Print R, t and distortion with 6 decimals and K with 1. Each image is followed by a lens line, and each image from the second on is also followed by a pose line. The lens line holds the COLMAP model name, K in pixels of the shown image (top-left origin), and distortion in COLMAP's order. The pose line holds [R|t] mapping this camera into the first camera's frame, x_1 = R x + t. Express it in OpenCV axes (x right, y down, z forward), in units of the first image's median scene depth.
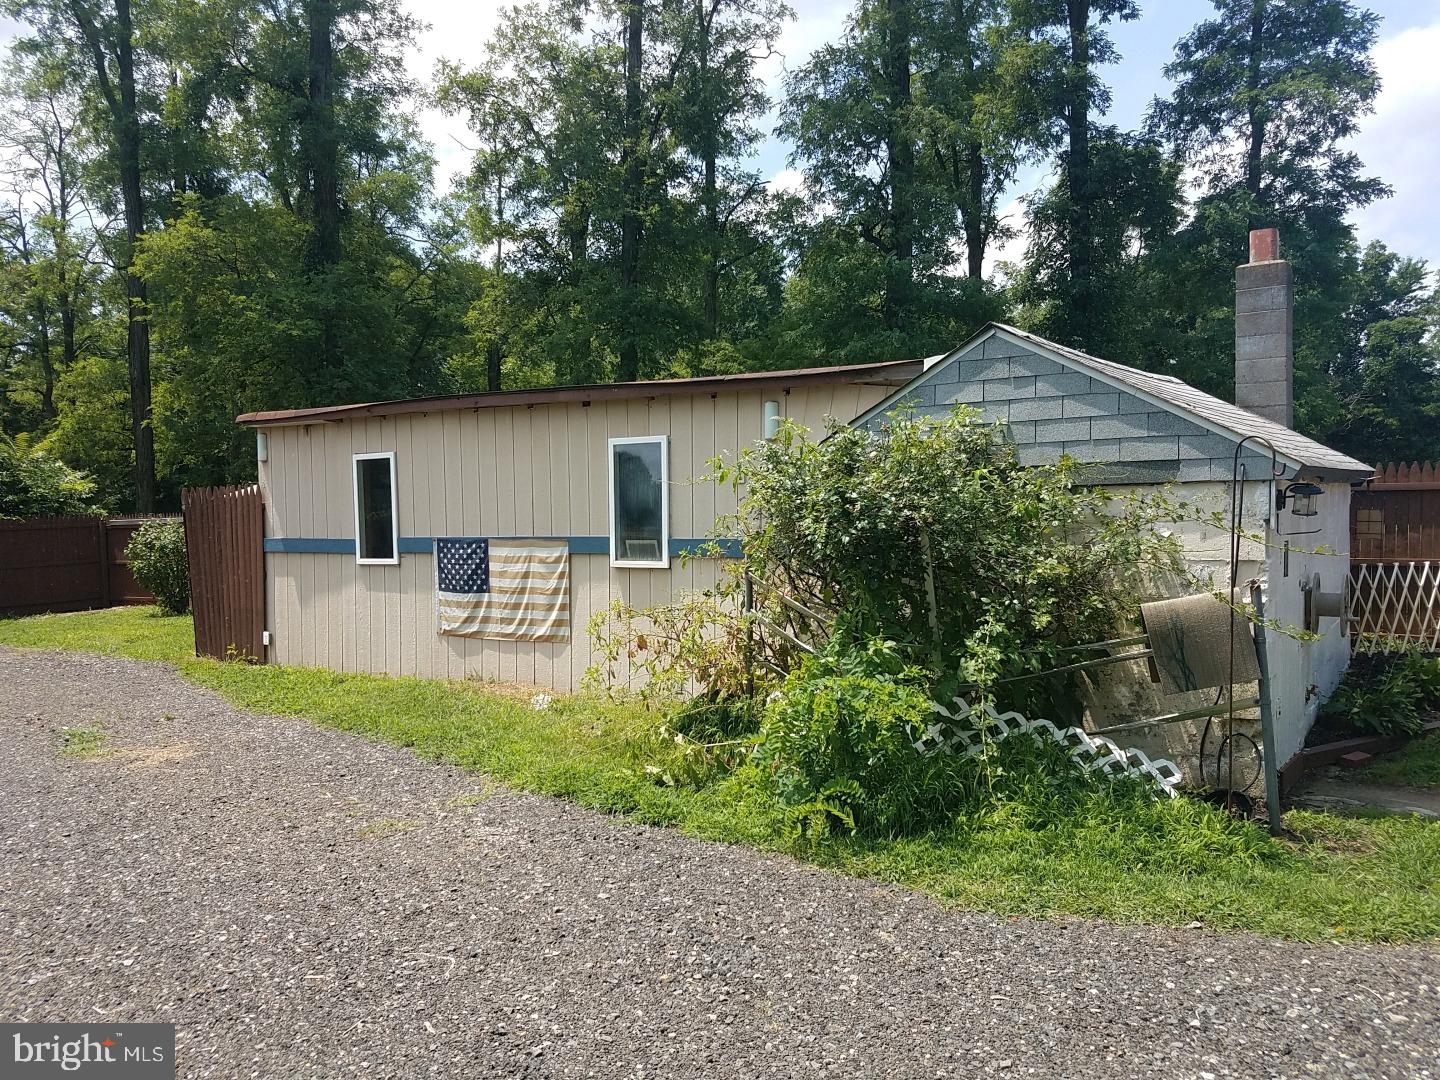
lens RADIAL K [[1136.3, 0, 720.0], [0, 1136.3, 561.7], [0, 0, 1]] dist [0.203143, -0.369968]
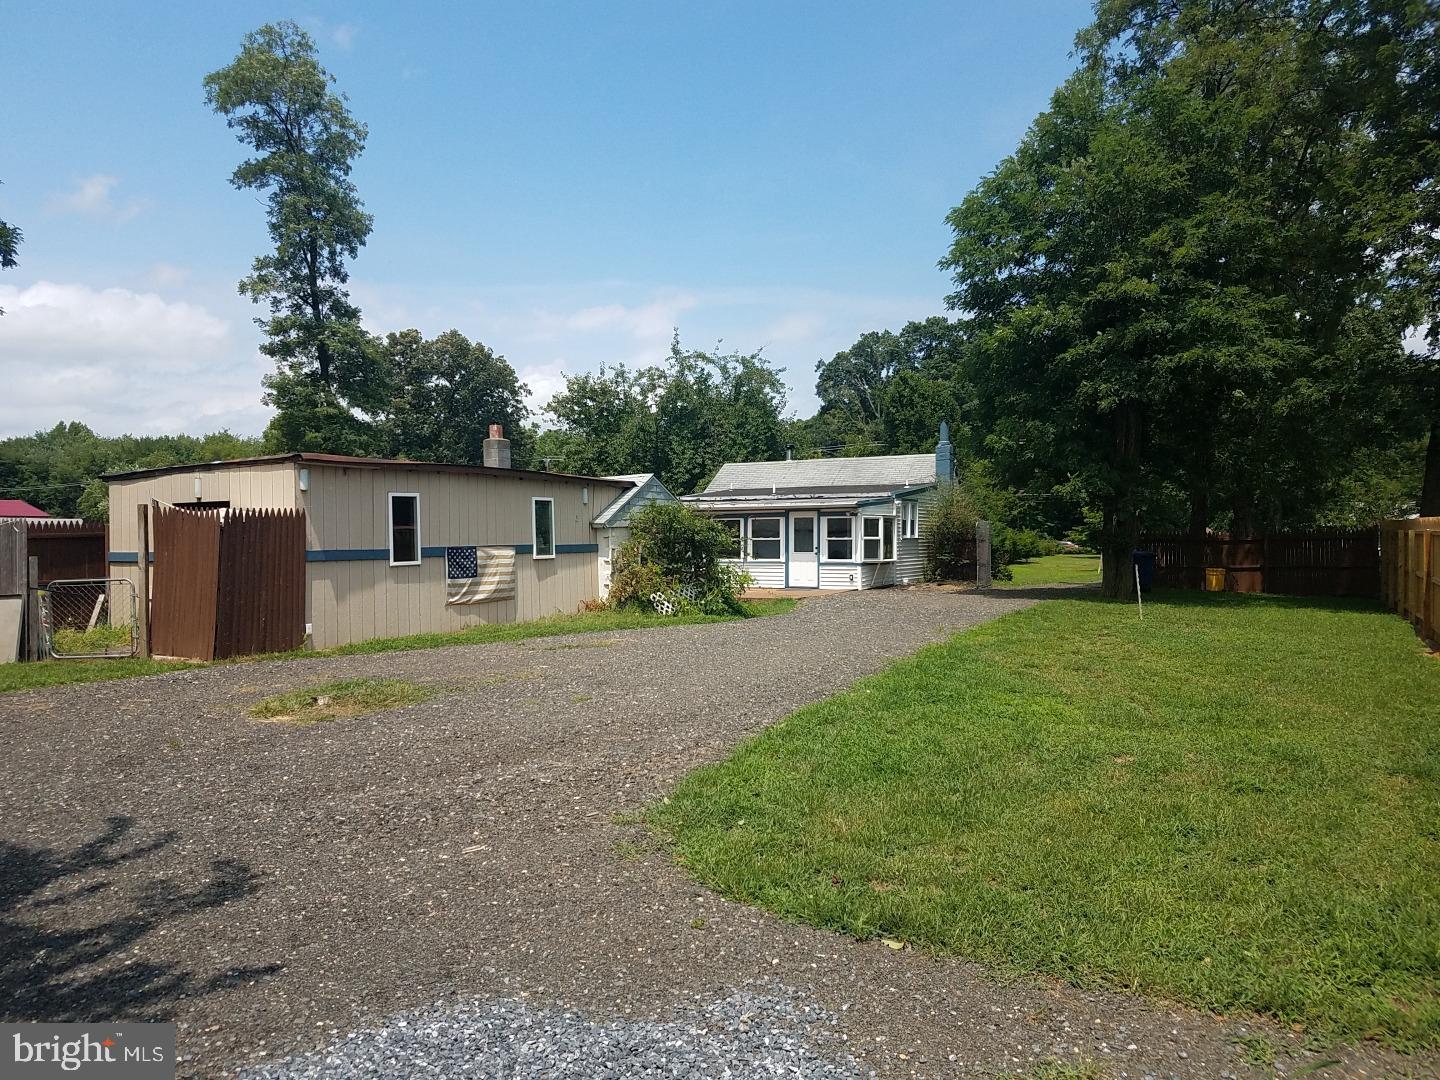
lens RADIAL K [[1136.3, 0, 720.0], [0, 1136.3, 561.7], [0, 0, 1]] dist [0.203143, -0.369968]
pose [[-0.094382, -0.000768, 0.995536, -1.892007], [0.068303, 0.997638, 0.007246, 0.015457], [-0.993190, 0.068682, -0.094107, 0.741831]]
